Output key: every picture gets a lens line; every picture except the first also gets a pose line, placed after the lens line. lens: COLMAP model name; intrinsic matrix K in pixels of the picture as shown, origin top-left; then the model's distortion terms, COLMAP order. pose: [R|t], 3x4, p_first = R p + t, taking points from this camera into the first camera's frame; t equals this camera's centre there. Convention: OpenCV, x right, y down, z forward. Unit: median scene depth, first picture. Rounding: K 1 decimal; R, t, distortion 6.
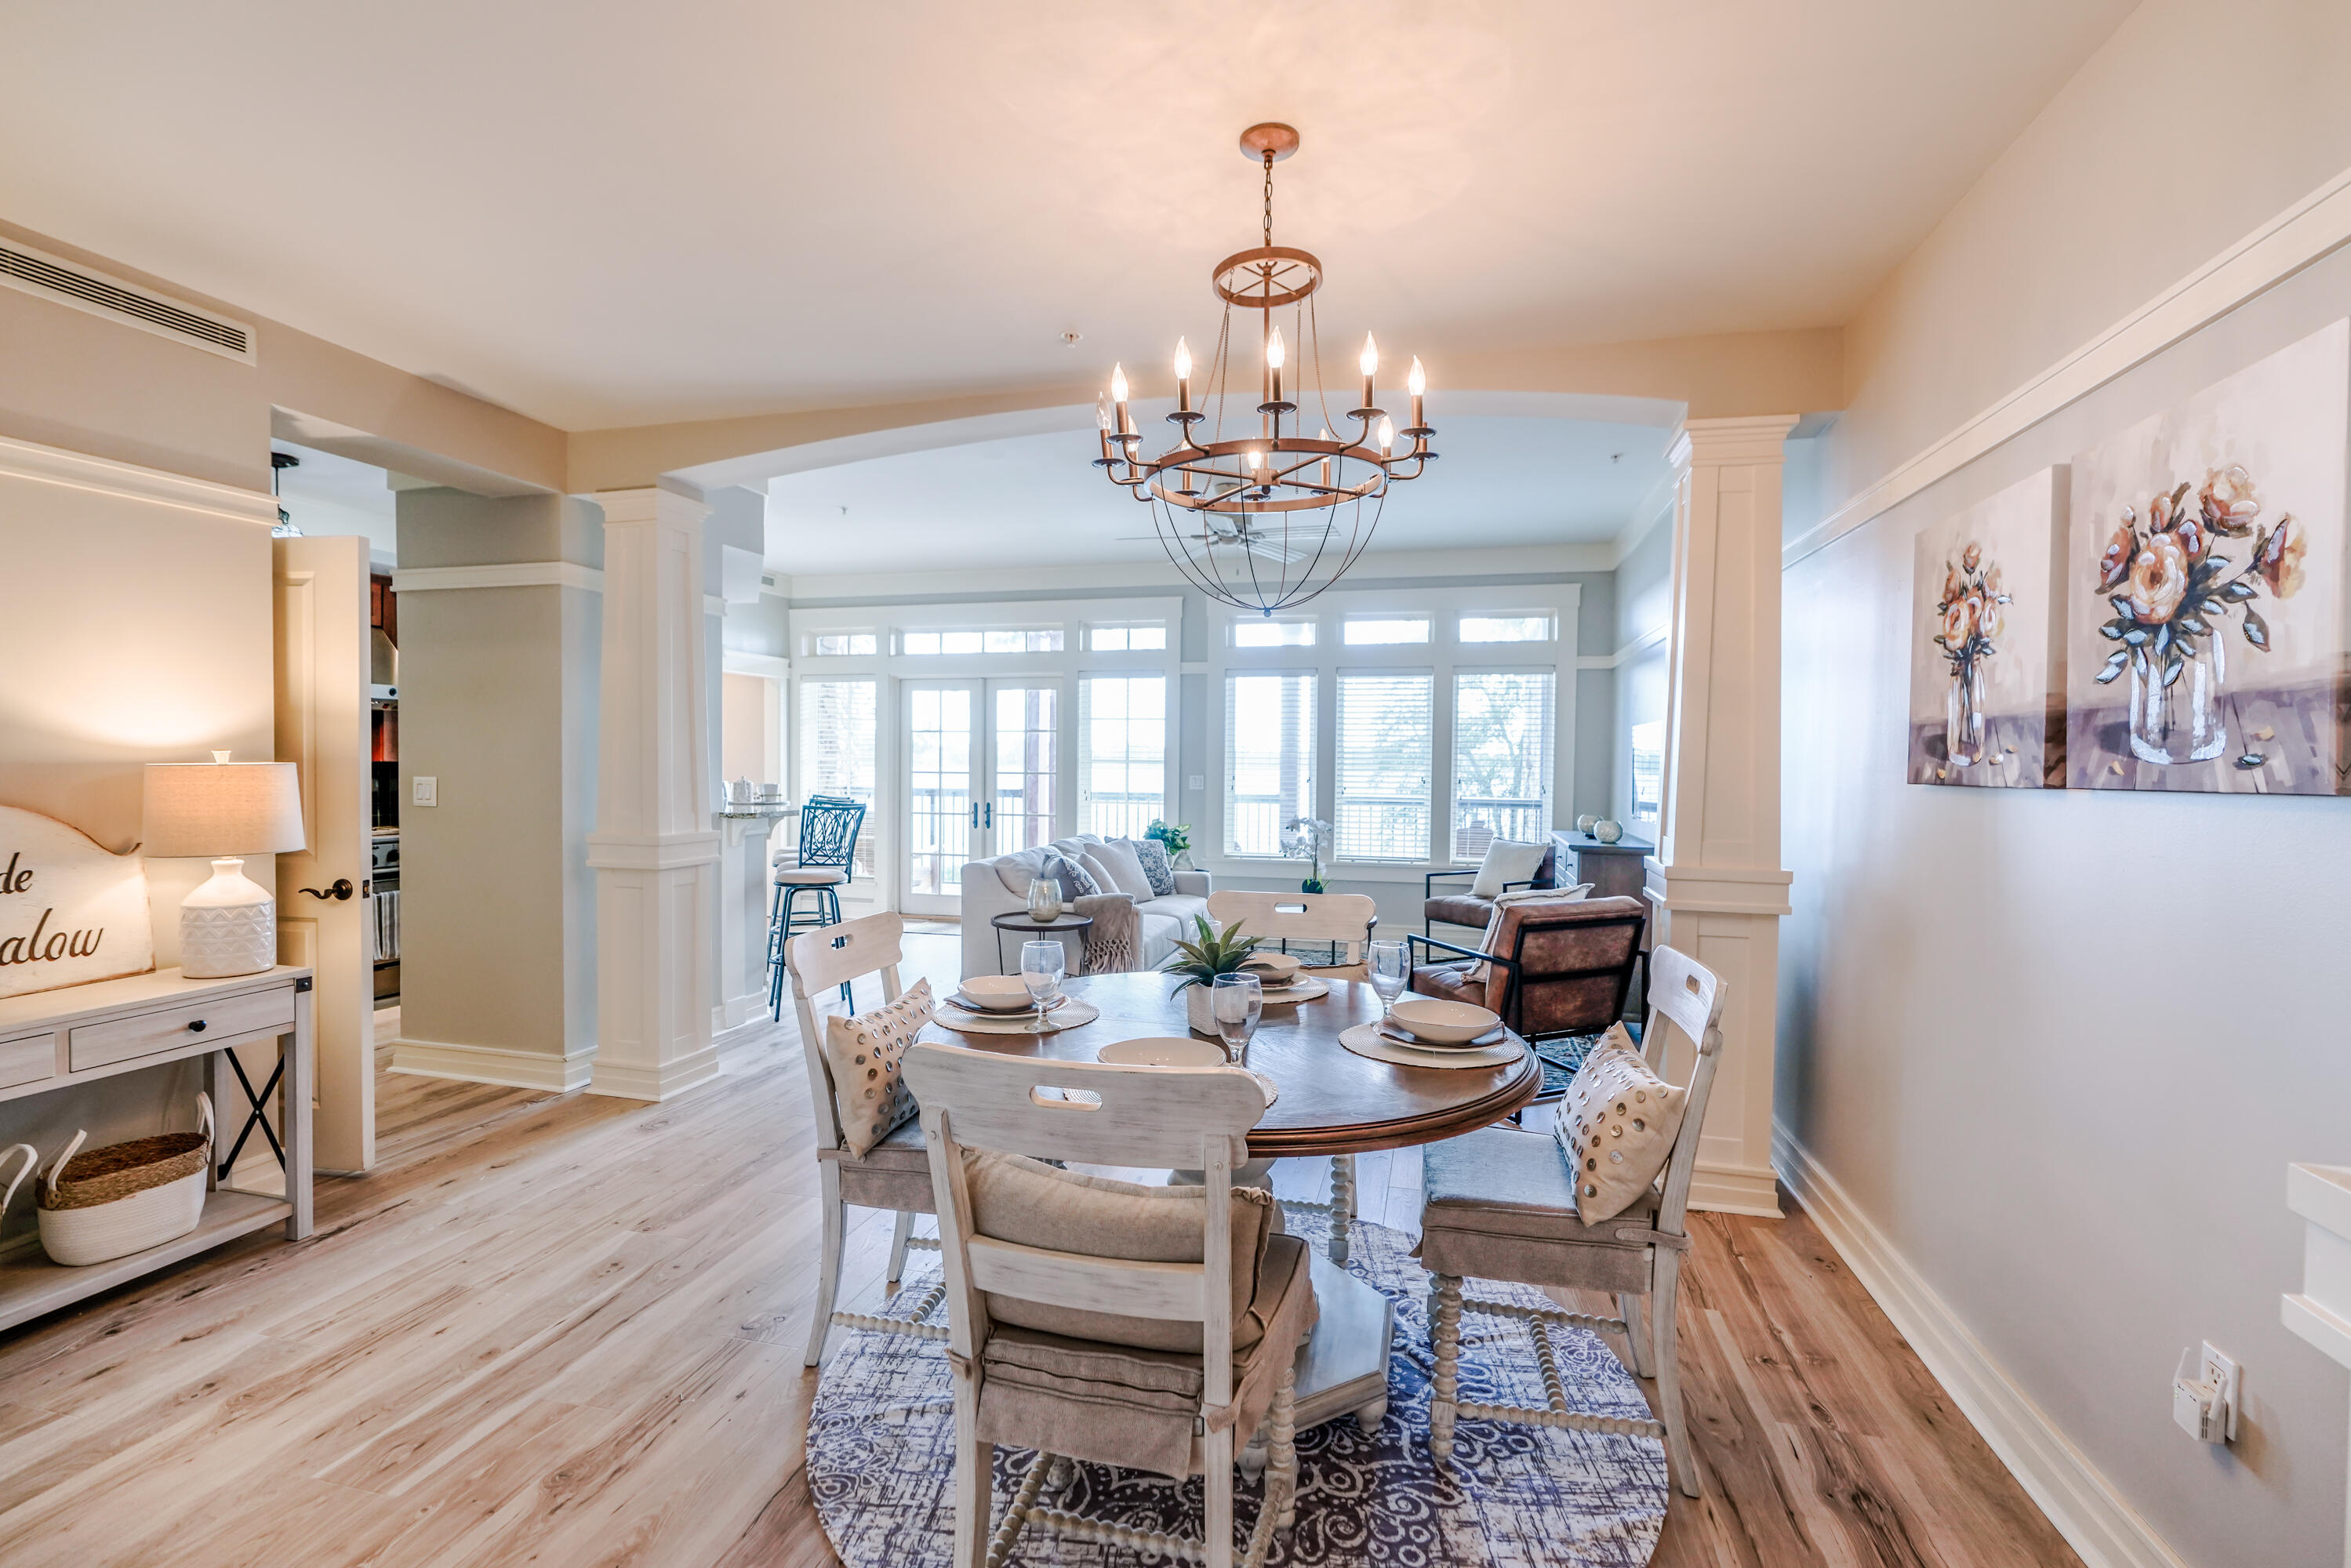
lens RADIAL K [[1058.3, 0, 1169.5], [0, 1058.3, 785.0], [0, 0, 1]] dist [-0.003475, 0.000628]
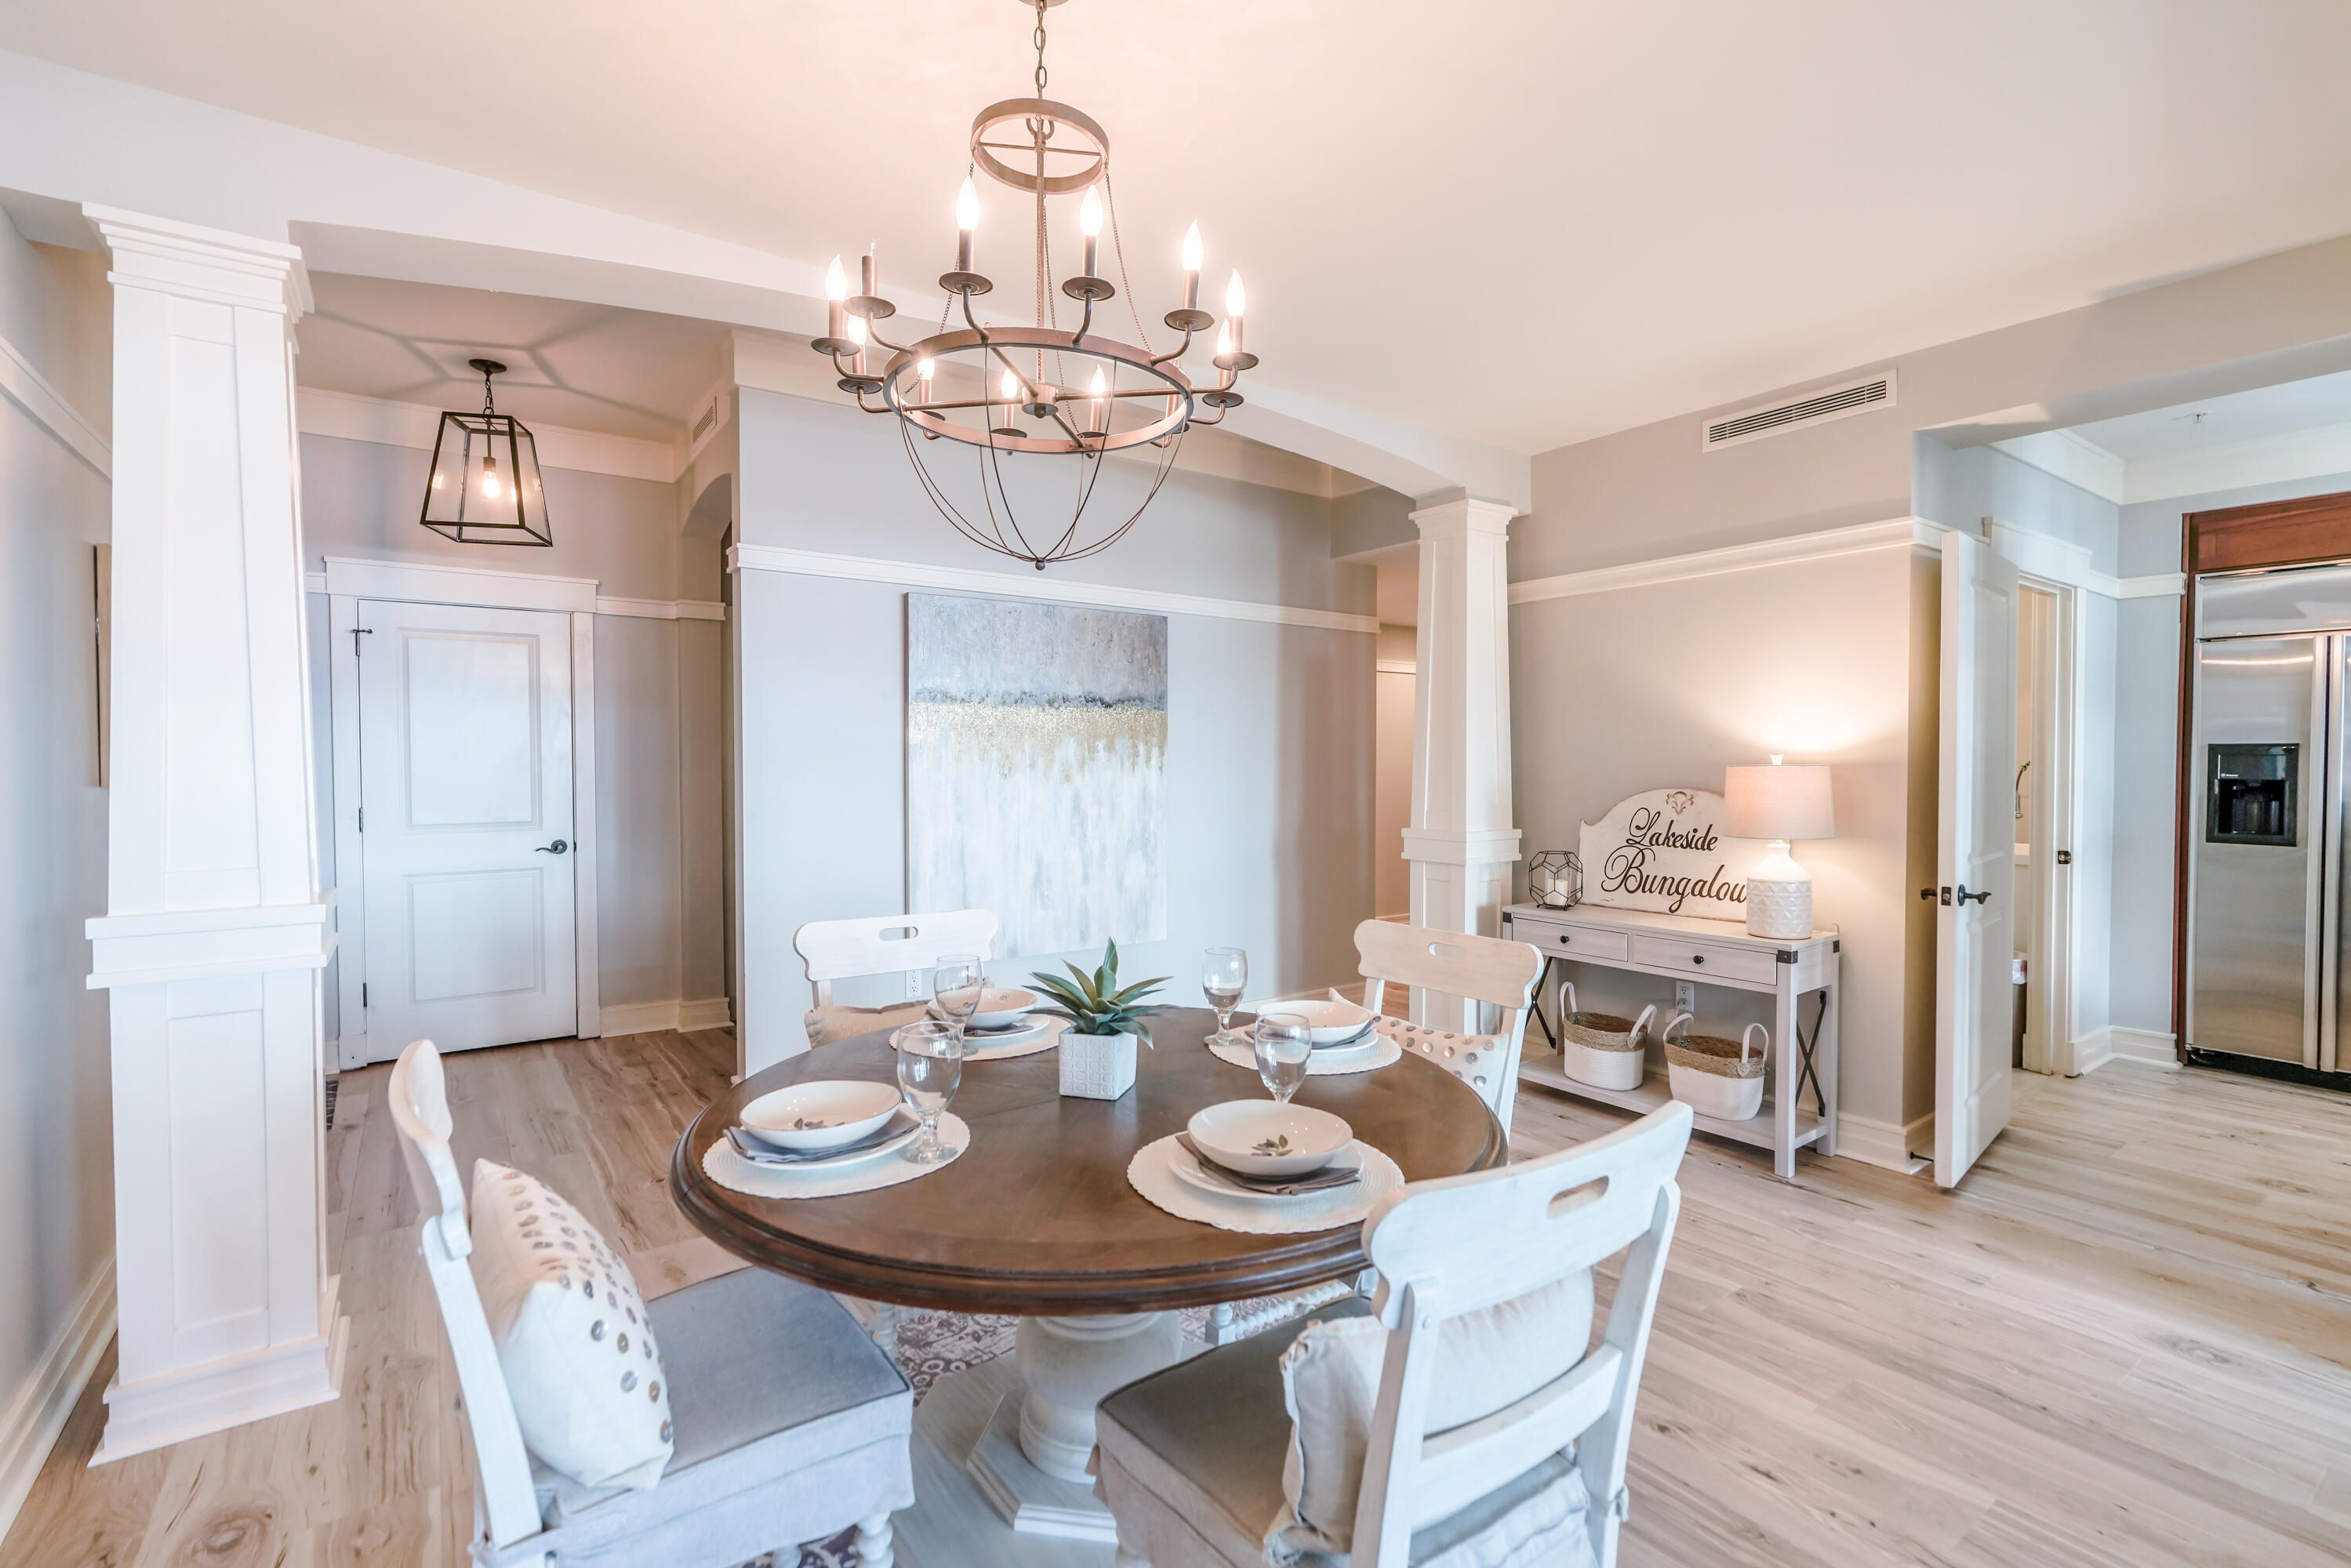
lens RADIAL K [[1058.3, 0, 1169.5], [0, 1058.3, 785.0], [0, 0, 1]] dist [-0.003475, 0.000628]
pose [[-0.643999, 0.015238, -0.764875, 0.466880], [-0.021257, 0.999059, 0.037800, -0.027469], [0.764731, 0.040602, -0.643069, 1.147749]]
